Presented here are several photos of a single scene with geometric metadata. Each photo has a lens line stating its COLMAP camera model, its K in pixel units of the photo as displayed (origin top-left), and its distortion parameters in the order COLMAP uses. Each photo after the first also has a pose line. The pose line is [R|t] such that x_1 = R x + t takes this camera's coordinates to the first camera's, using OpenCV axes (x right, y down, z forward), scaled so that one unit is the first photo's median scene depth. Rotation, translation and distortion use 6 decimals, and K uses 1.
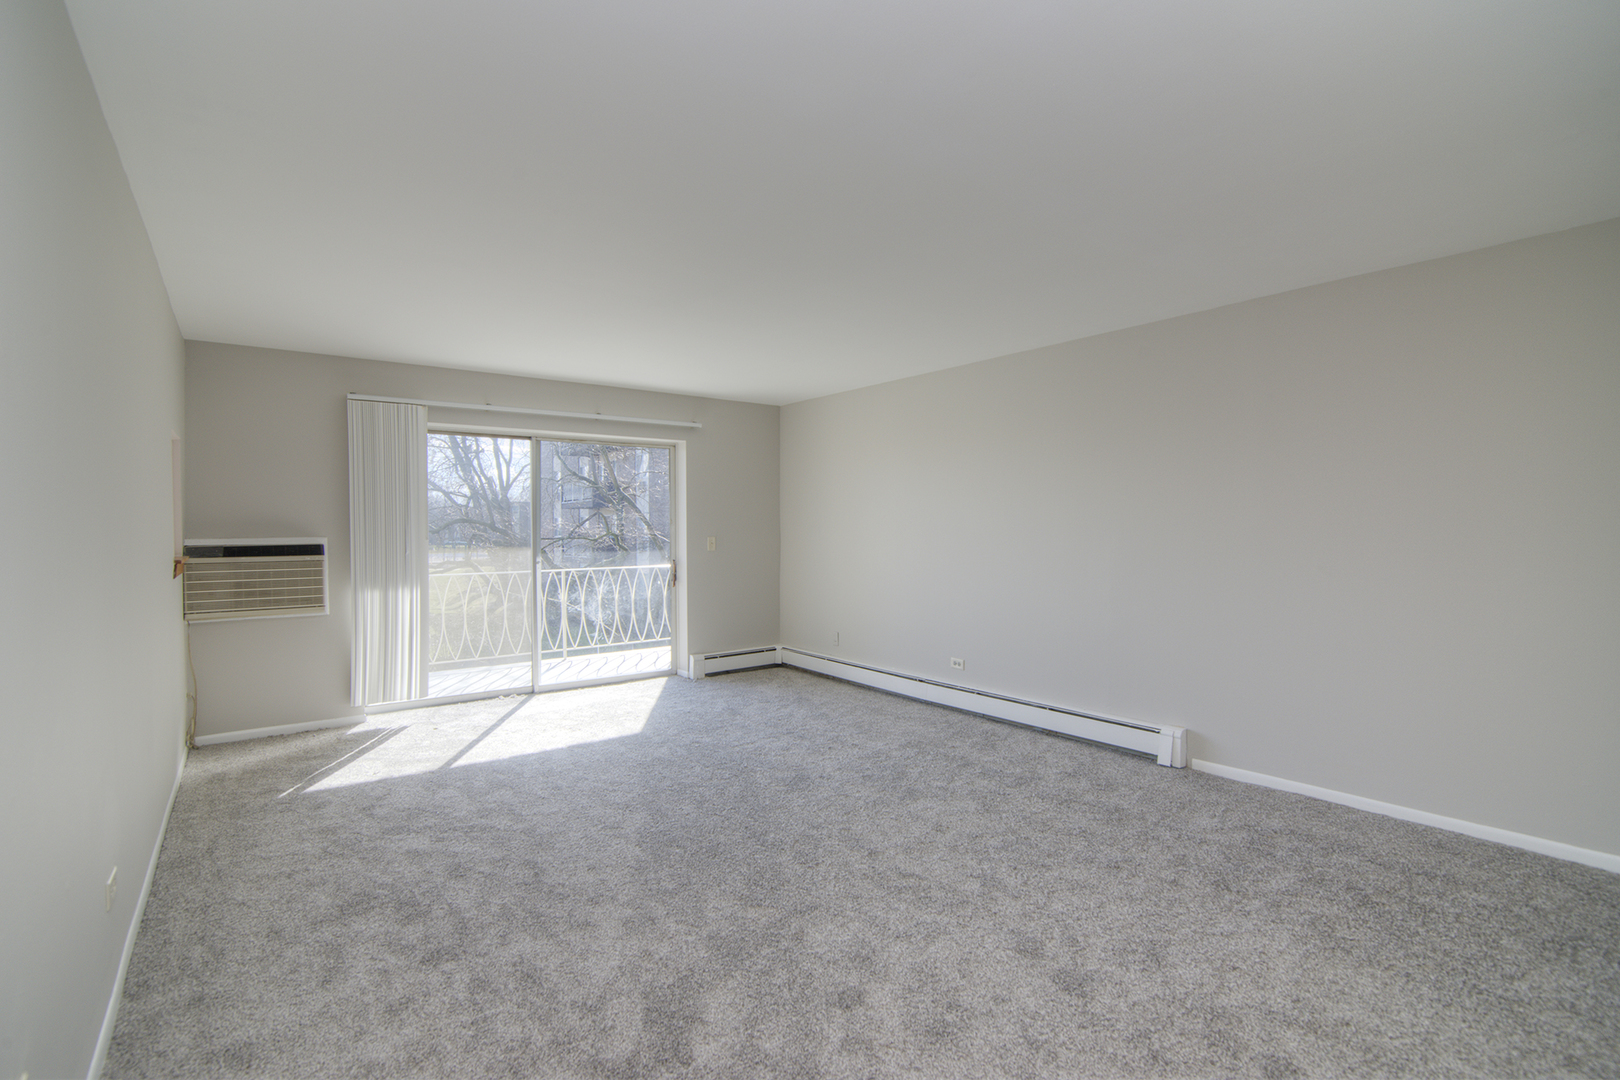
lens RADIAL K [[745.6, 0, 808.6], [0, 745.6, 532.7], [0, 0, 1]] dist [-0.006671, -0.000720]
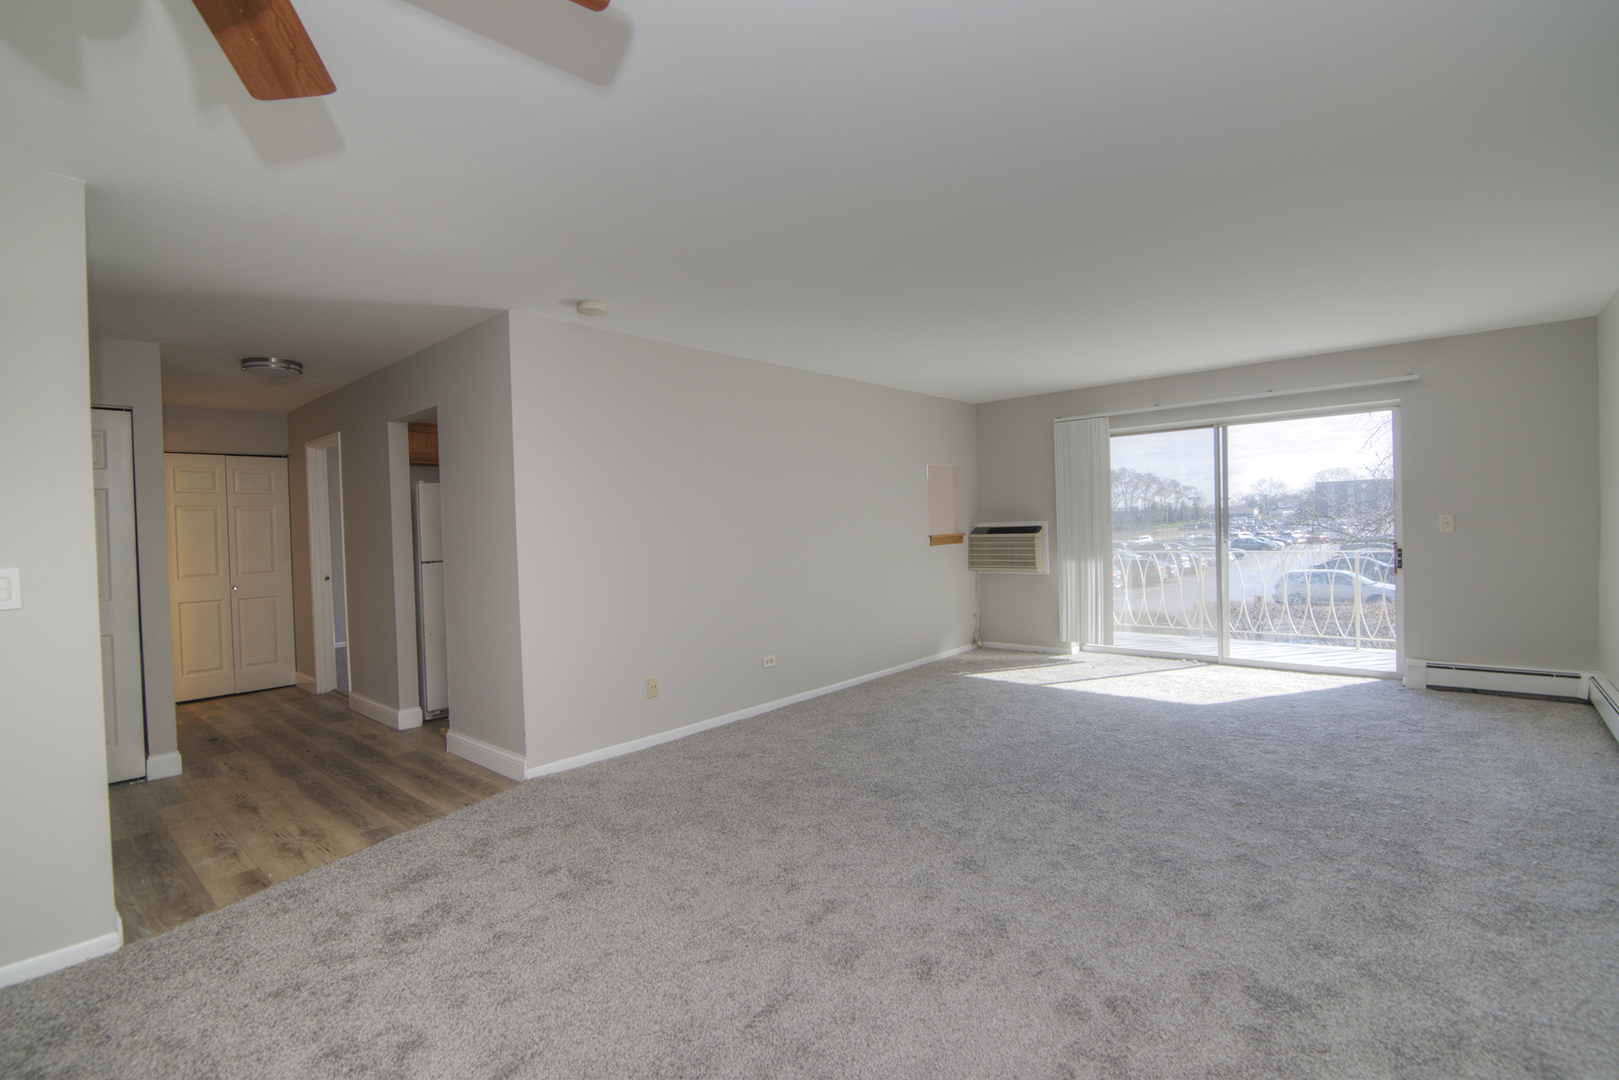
lens RADIAL K [[745.1, 0, 809.0], [0, 745.1, 539.0], [0, 0, 1]] dist [-0.006671, -0.000720]
pose [[0.207773, 0.018148, -0.978009, 0.696650], [0.023047, 0.999459, 0.023442, -0.003275], [0.977906, -0.027411, 0.207242, 0.258612]]
